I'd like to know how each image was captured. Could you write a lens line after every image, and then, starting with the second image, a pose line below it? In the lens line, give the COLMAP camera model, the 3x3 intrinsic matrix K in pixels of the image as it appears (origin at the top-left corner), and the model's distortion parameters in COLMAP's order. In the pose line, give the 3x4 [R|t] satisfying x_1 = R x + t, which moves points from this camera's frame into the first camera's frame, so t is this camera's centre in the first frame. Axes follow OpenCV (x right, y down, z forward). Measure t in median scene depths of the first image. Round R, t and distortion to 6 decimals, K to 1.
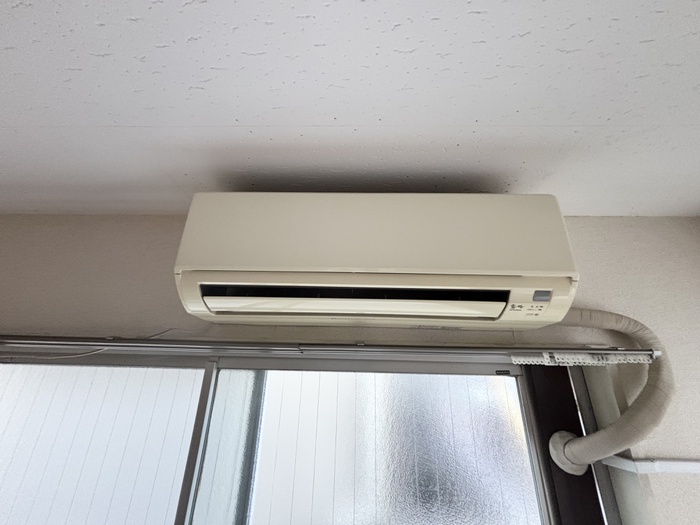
lens RADIAL K [[280.4, 0, 351.1], [0, 280.4, 262.5], [0, 0, 1]] dist [-0.001148, 0.000086]
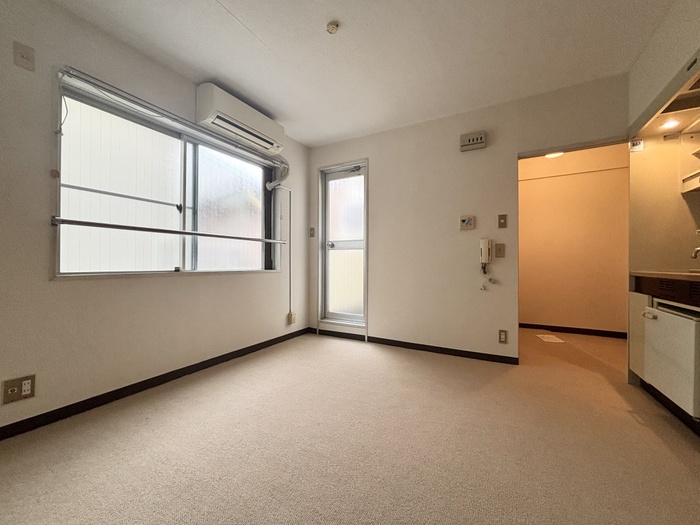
lens RADIAL K [[280.4, 0, 351.5], [0, 280.4, 260.5], [0, 0, 1]] dist [-0.001148, 0.000086]
pose [[0.457792, -0.020367, 0.888826, -2.842375], [-0.308807, 0.933850, 0.180451, 0.618190], [-0.833705, -0.357085, 0.421219, -2.608561]]
